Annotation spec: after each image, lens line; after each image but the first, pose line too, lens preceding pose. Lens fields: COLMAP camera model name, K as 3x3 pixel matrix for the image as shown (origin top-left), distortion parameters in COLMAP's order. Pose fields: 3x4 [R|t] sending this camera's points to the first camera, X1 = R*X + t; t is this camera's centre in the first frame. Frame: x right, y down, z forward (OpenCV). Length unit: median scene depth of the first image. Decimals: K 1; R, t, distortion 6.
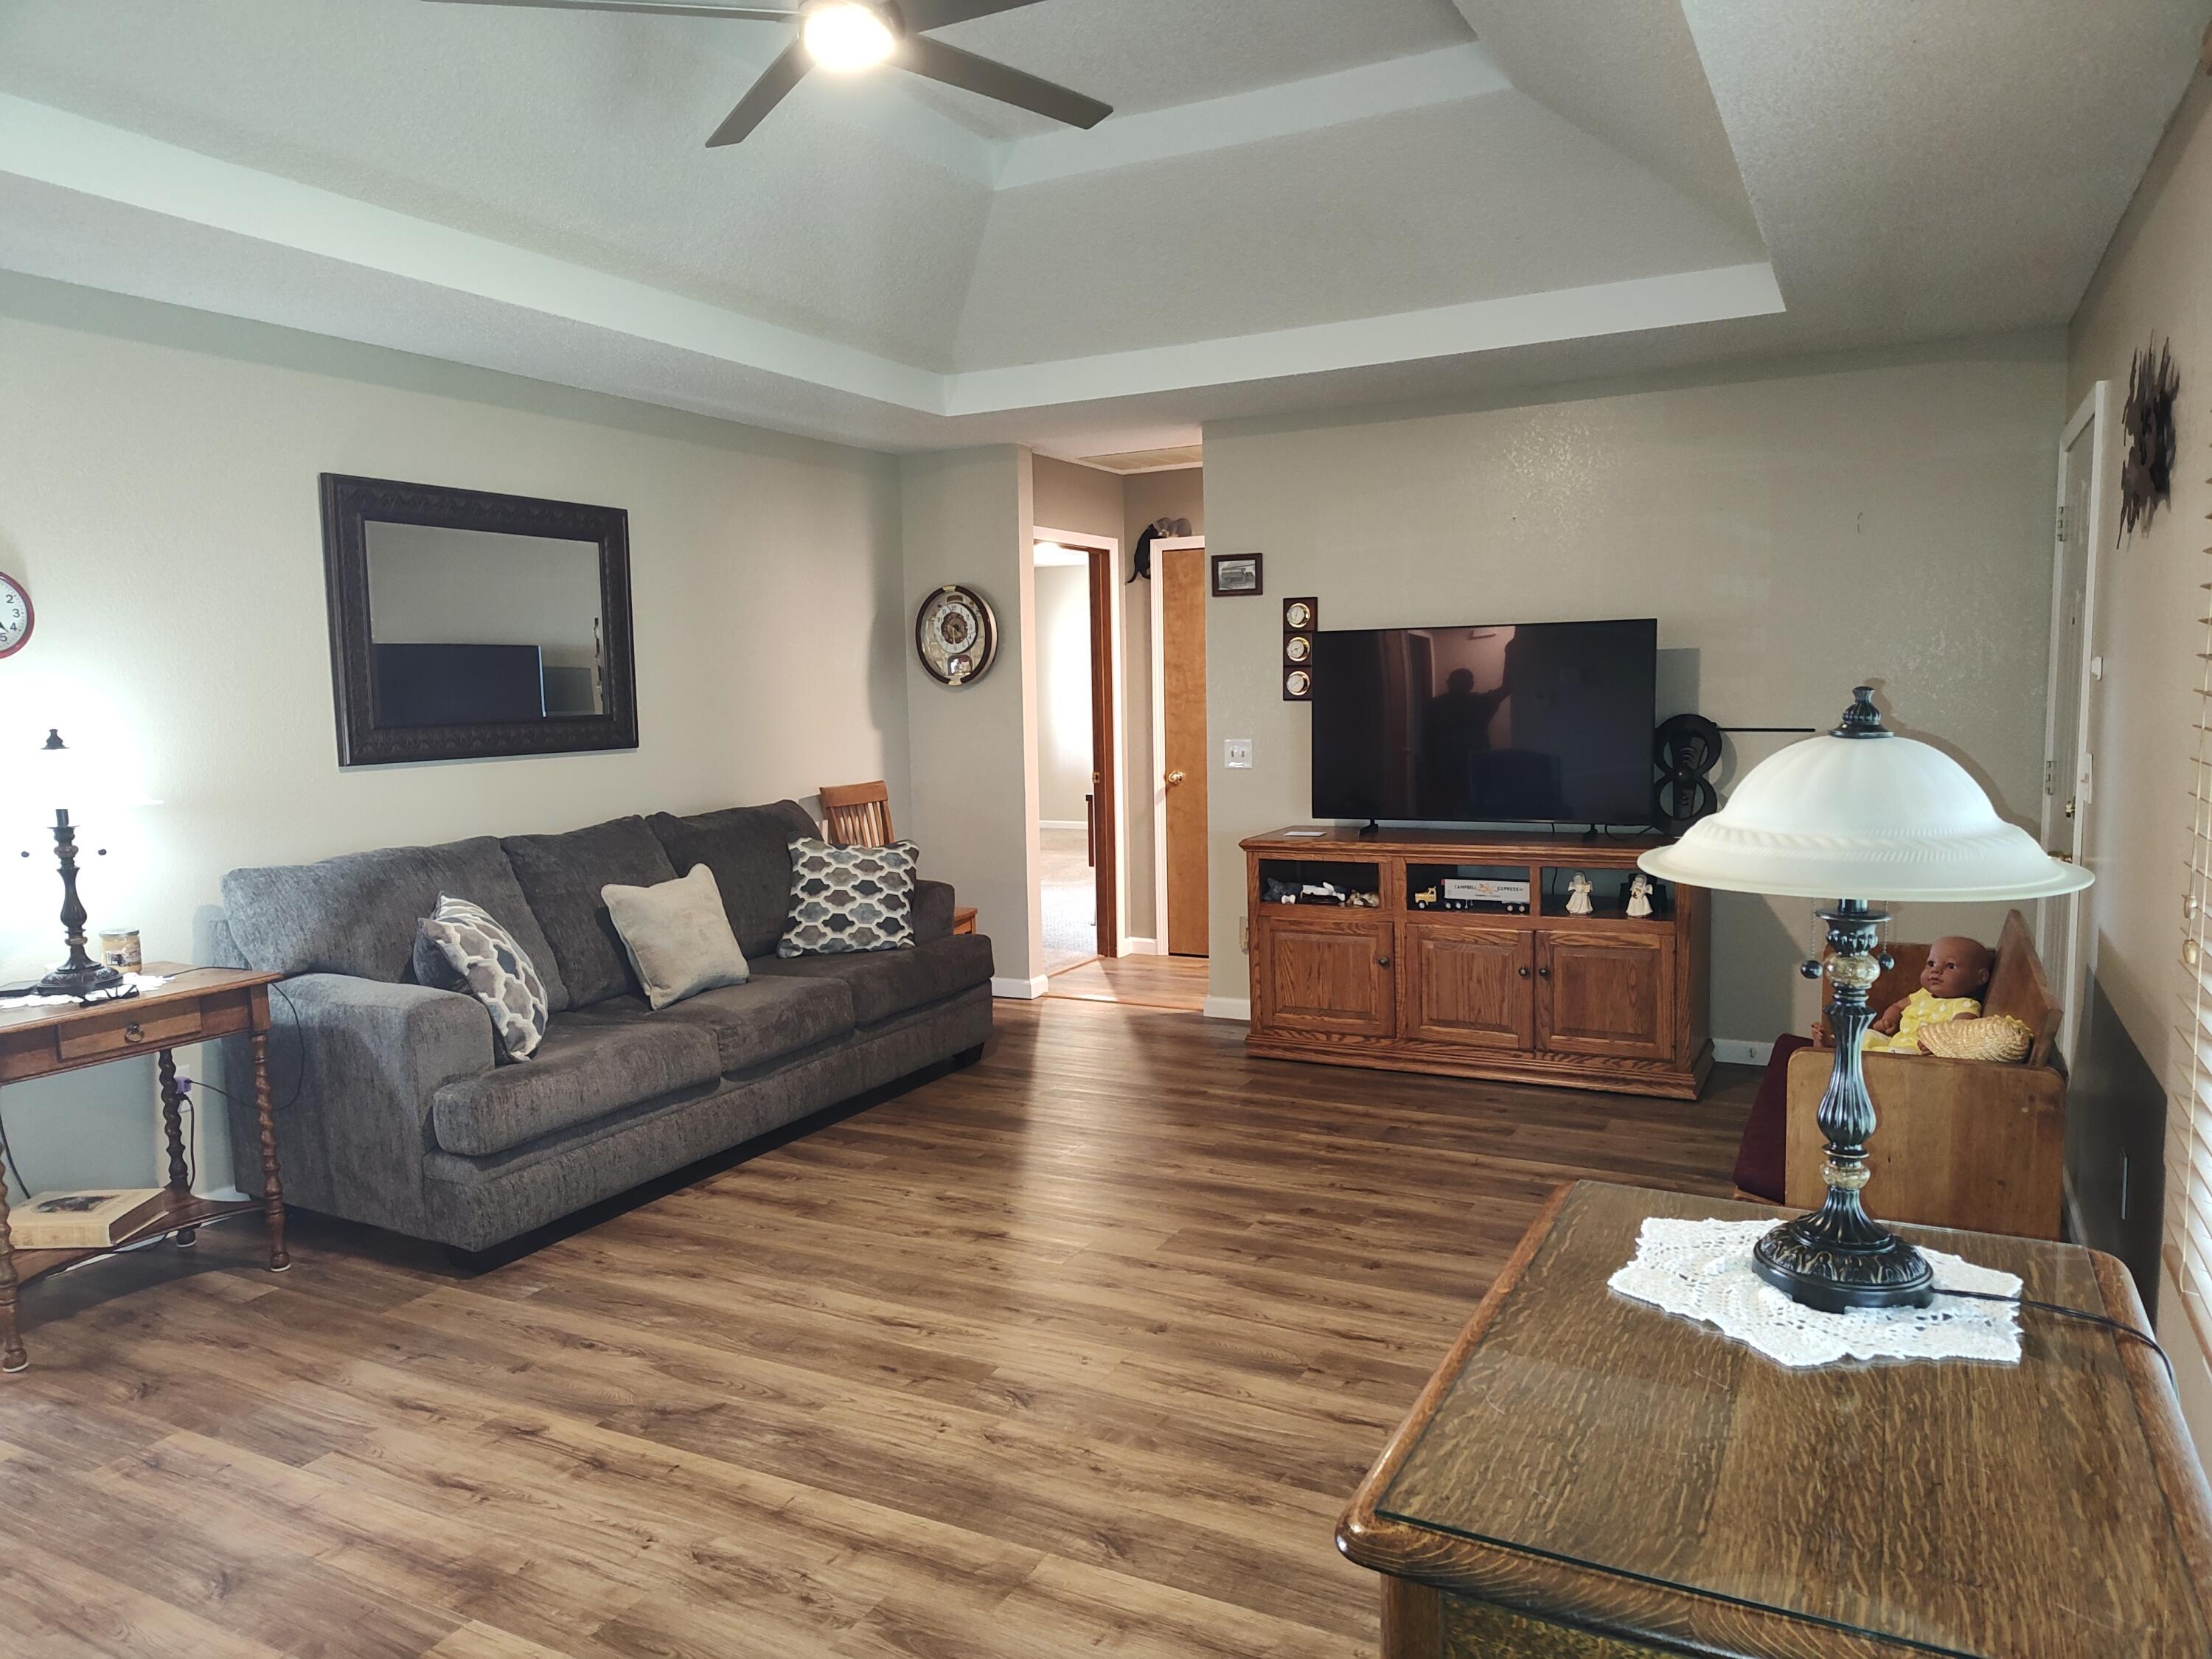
lens RADIAL K [[1474.6, 0, 1095.0], [0, 1474.6, 875.8], [0, 0, 1]] dist [0.067426, -0.069796]
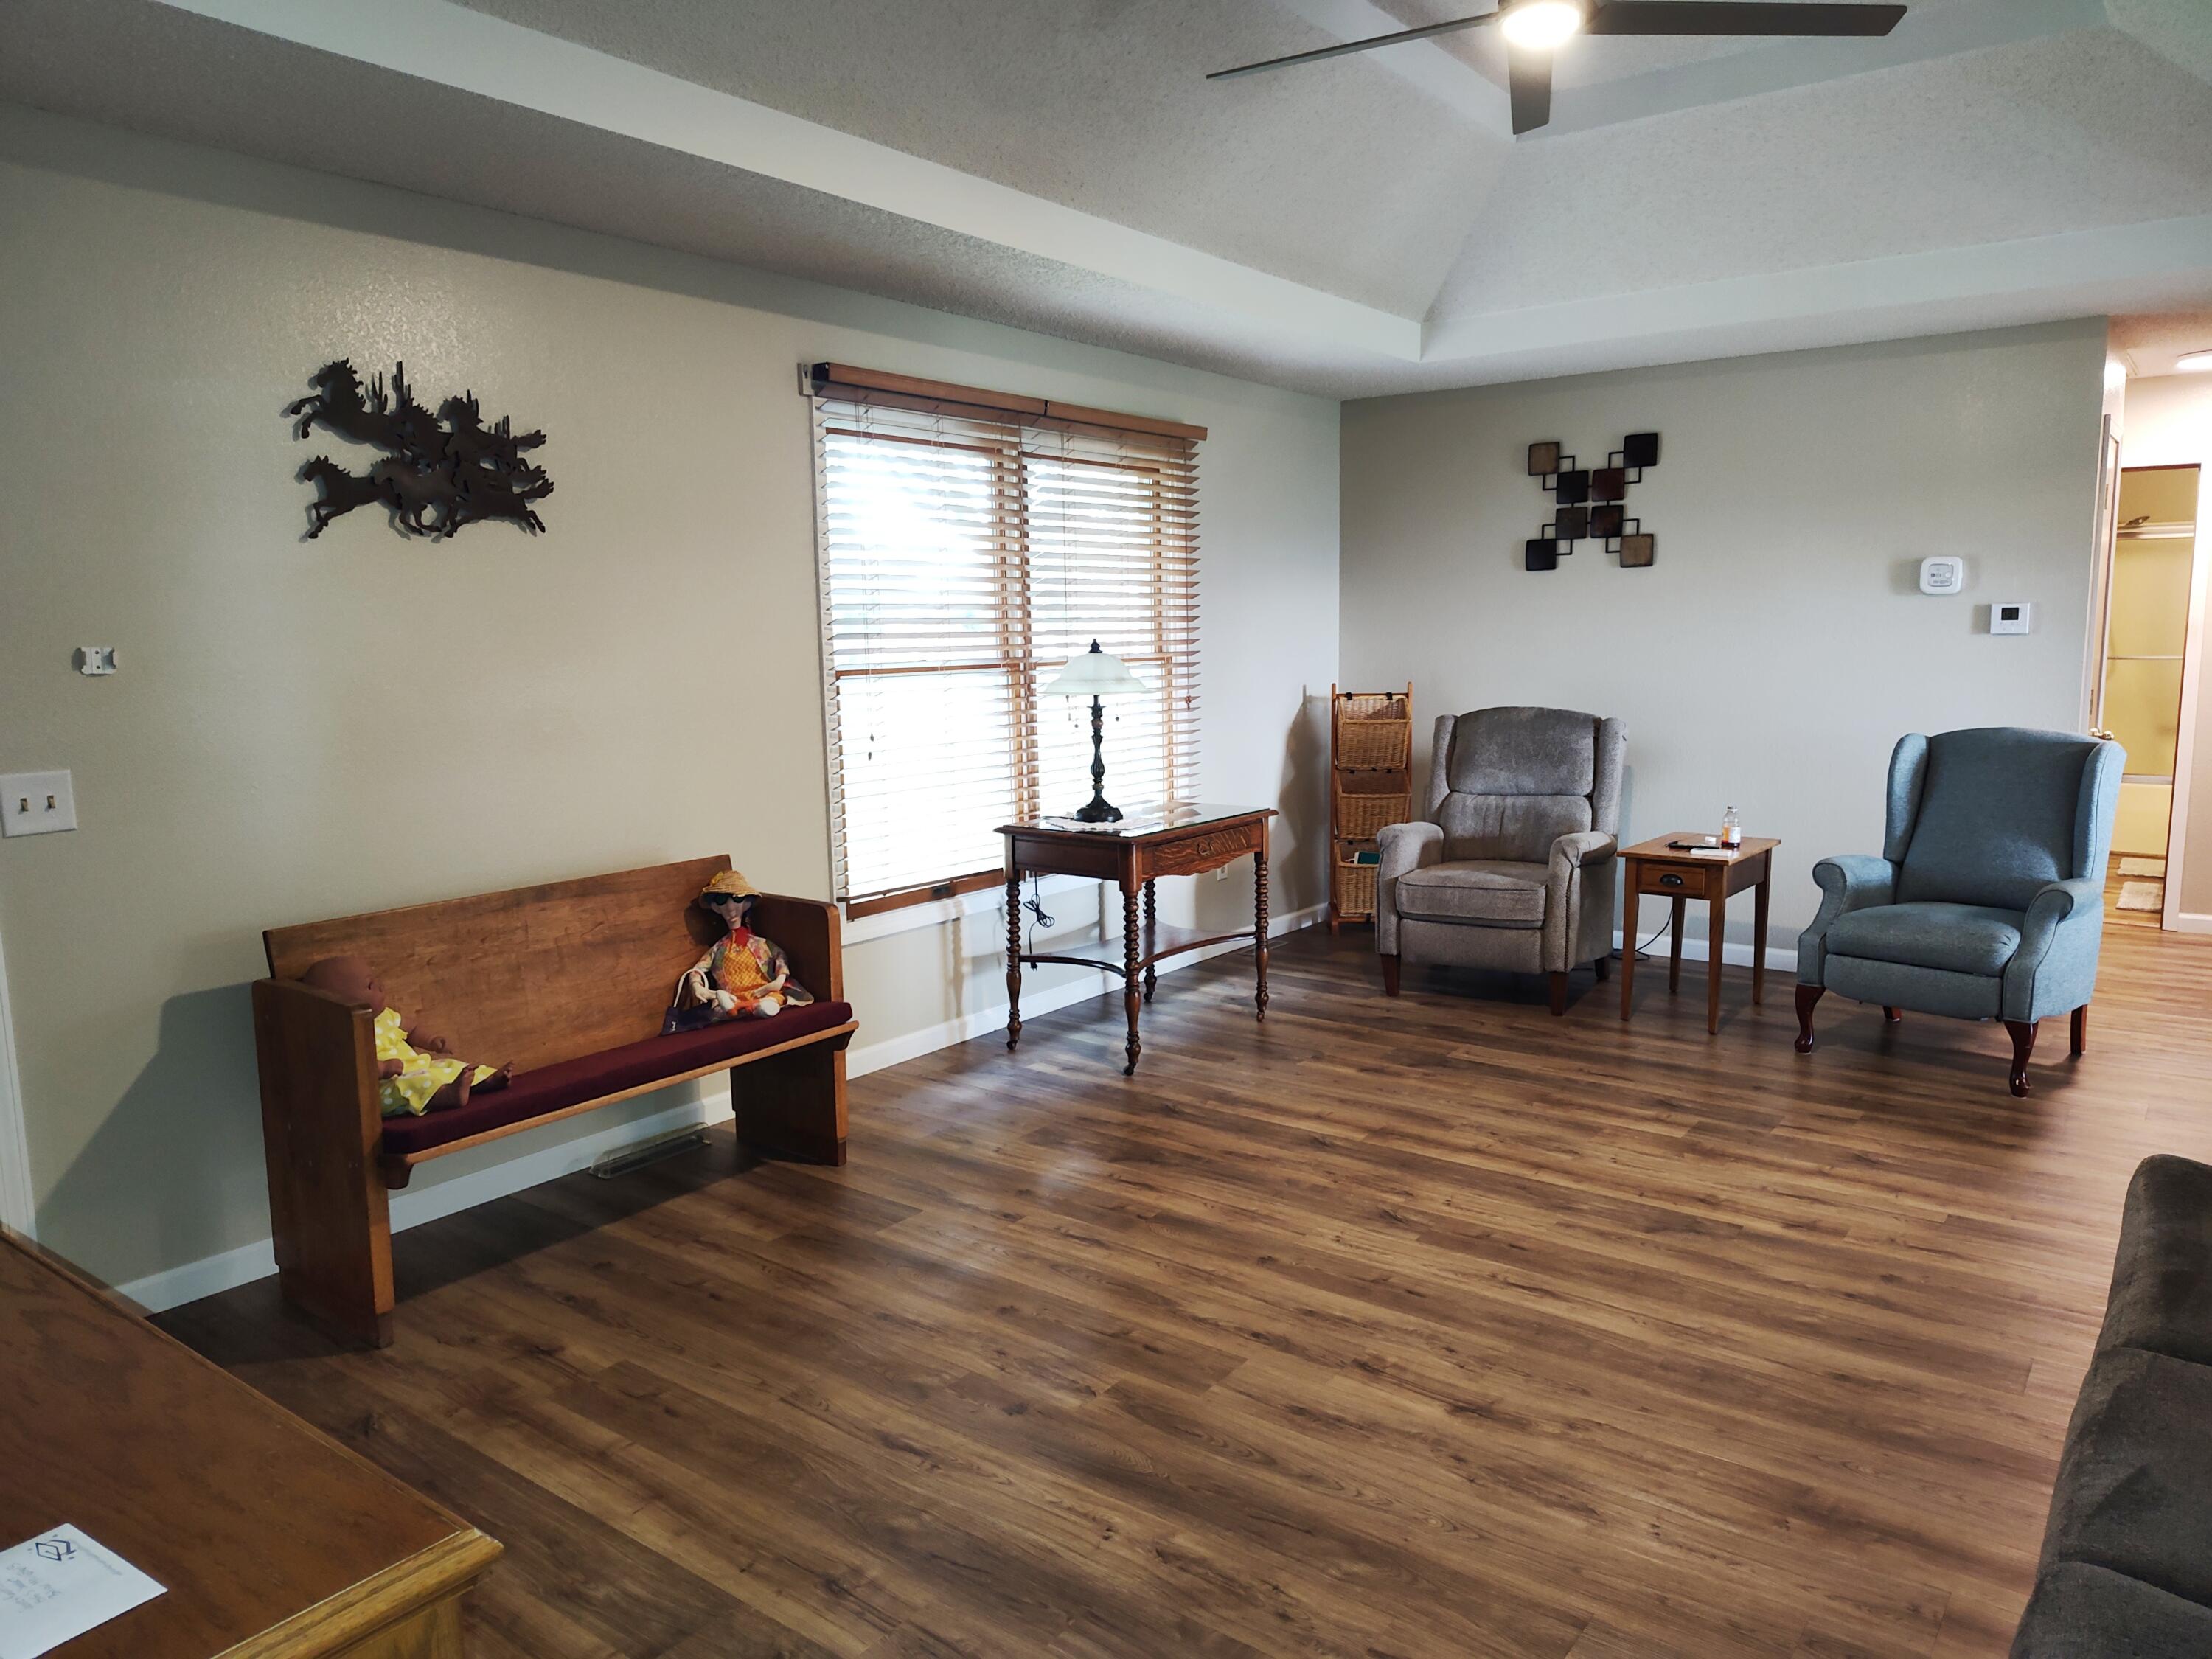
lens RADIAL K [[1551.9, 0, 1106.0], [0, 1551.9, 829.5], [0, 0, 1]] dist [0.036922, 0.003008]
pose [[-0.987926, 0.013715, 0.154316, -0.016543], [0.053809, 0.964440, 0.258767, -0.242678], [-0.145280, 0.263947, -0.953533, 1.756211]]
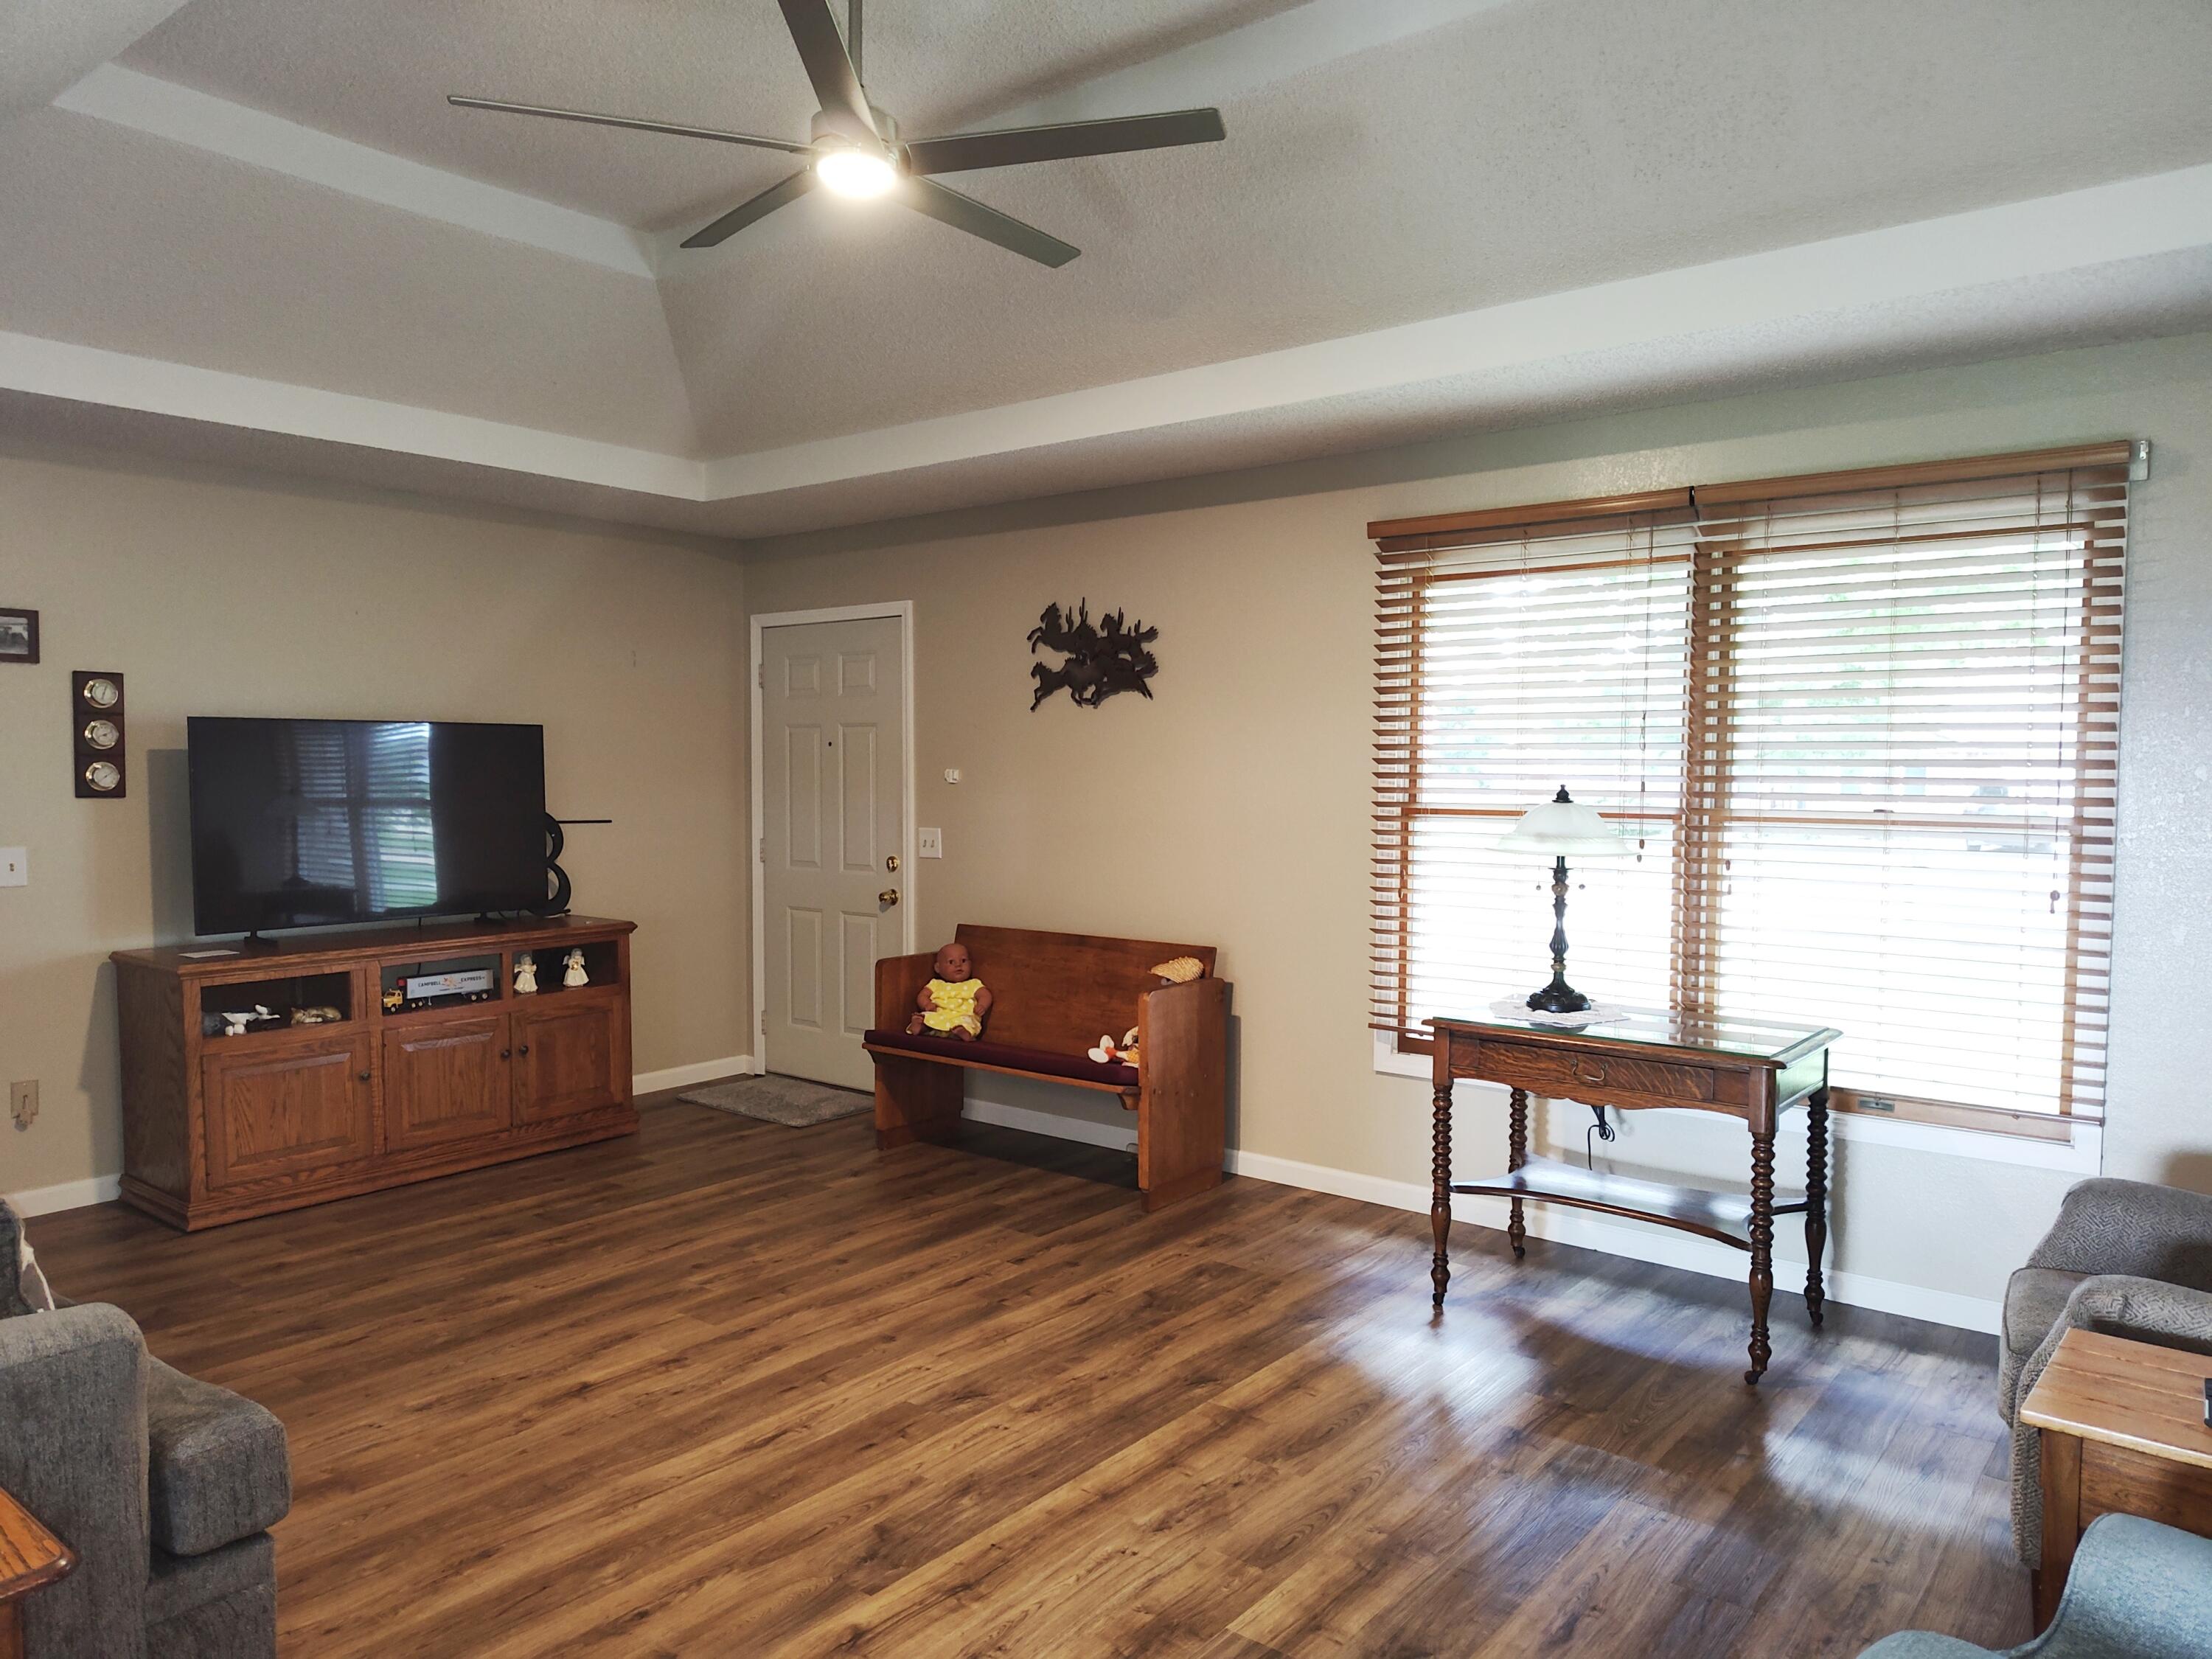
lens RADIAL K [[1502.3, 0, 1095.9], [0, 1502.3, 844.3], [0, 0, 1]] dist [0.059191, -0.082727]
pose [[0.197706, -0.027226, 0.979883, -0.936752], [0.119828, 0.992789, 0.003407, -0.050169], [-0.972910, 0.116743, 0.199543, 0.504880]]
